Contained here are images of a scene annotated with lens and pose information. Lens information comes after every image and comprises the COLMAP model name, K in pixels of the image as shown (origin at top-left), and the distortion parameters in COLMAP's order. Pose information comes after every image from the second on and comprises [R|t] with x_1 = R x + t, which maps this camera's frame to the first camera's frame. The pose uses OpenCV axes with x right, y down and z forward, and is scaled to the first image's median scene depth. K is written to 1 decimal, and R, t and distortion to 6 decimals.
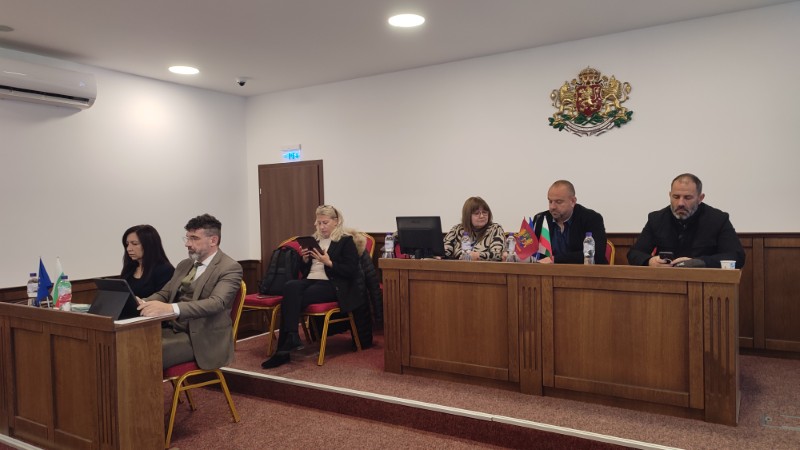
lens RADIAL K [[577.0, 0, 401.0], [0, 577.0, 225.2], [0, 0, 1]] dist [0.041138, -0.039052]
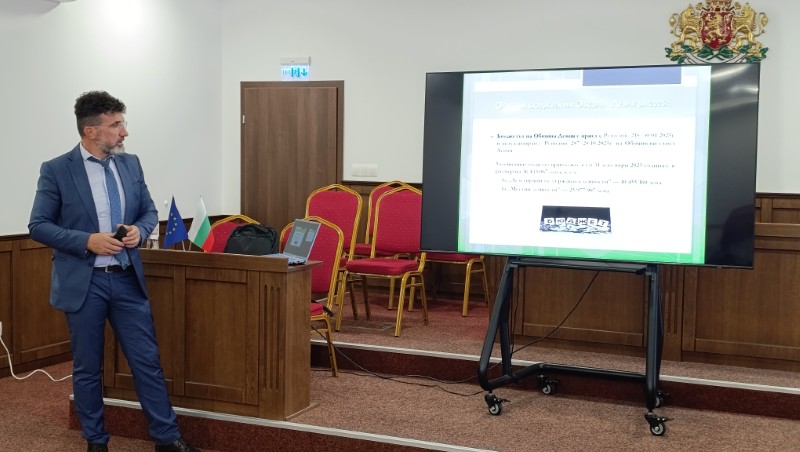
lens RADIAL K [[1075.3, 0, 396.8], [0, 1075.3, 224.6], [0, 0, 1]] dist [0.244842, -0.879090]
pose [[0.989628, 0.028803, 0.140736, -0.344781], [-0.035182, 0.998453, 0.043052, 0.010171], [-0.139278, -0.047557, 0.989111, -0.498459]]
